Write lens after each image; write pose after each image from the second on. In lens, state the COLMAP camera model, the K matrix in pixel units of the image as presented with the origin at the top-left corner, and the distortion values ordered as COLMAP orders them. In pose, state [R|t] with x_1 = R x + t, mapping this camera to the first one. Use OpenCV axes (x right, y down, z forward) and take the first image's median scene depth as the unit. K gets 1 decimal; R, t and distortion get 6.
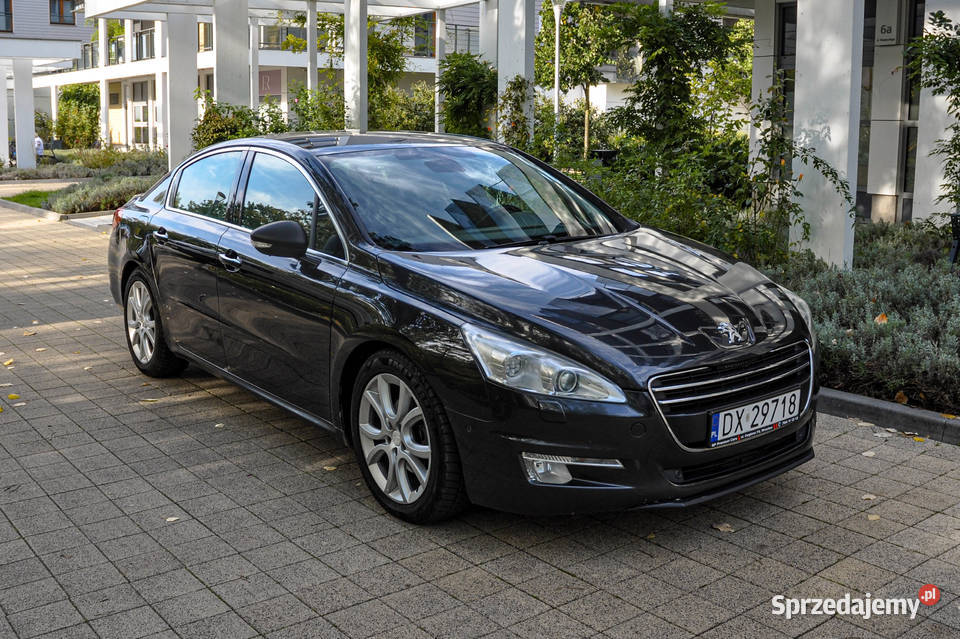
lens RADIAL K [[979.7, 0, 532.3], [0, 979.7, 284.7], [0, 0, 1]] dist [-0.125790, 0.029988]
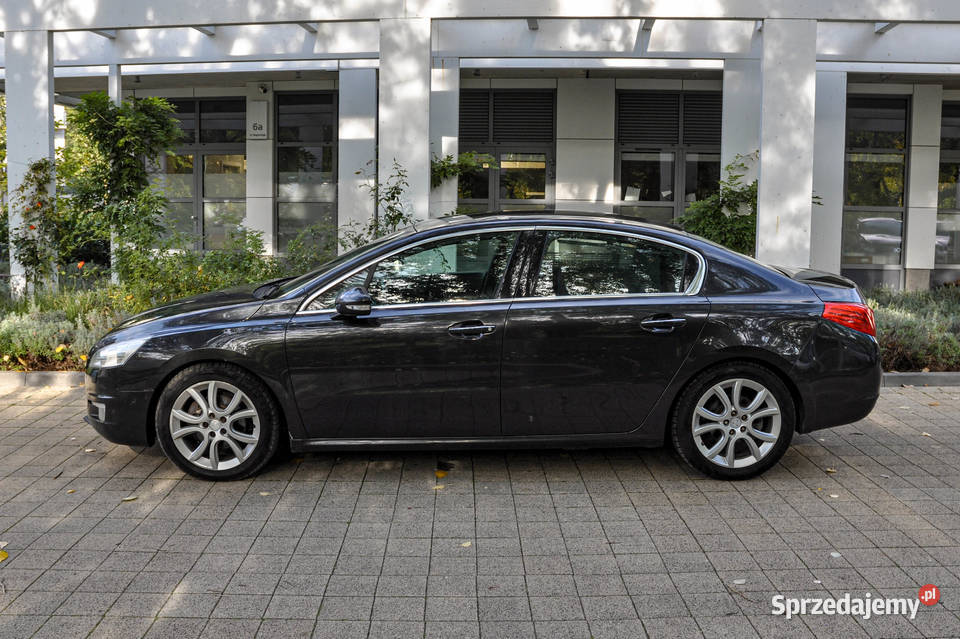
lens RADIAL K [[831.7, 0, 464.6], [0, 831.7, 309.1], [0, 0, 1]] dist [-0.153543, 0.120027]
pose [[0.646476, -0.093678, 0.757161, -0.236226], [0.116458, 0.992920, 0.023413, -0.013372], [-0.753993, 0.073041, 0.652808, 0.069704]]
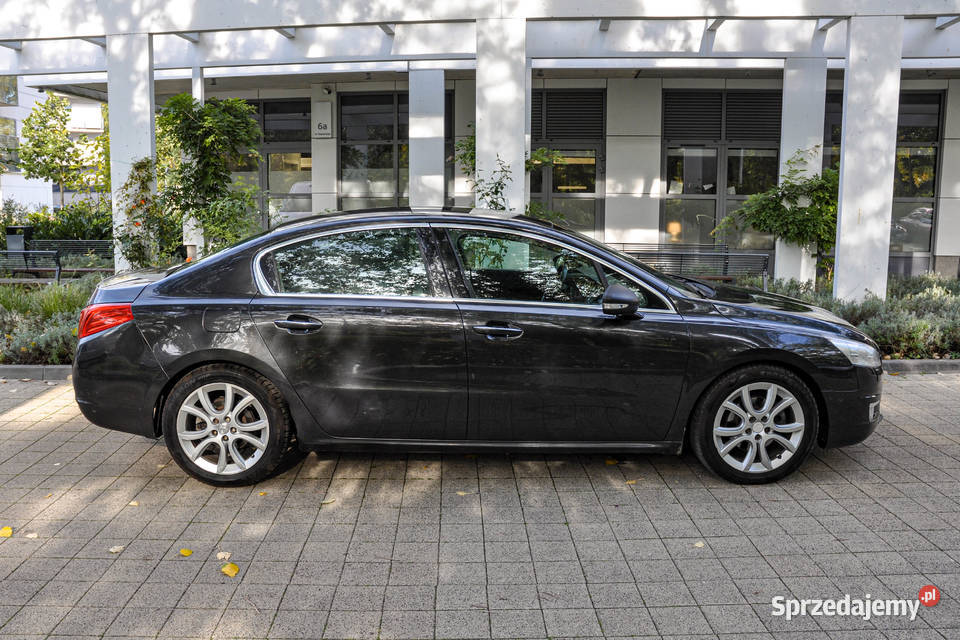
lens RADIAL K [[756.6, 0, 457.1], [0, 756.6, 320.7], [0, 0, 1]] dist [-0.151659, 0.118524]
pose [[0.654077, -0.126469, 0.745780, -0.255556], [0.125550, 0.990400, 0.057840, -0.023754], [-0.745936, 0.055801, 0.663676, 0.130165]]
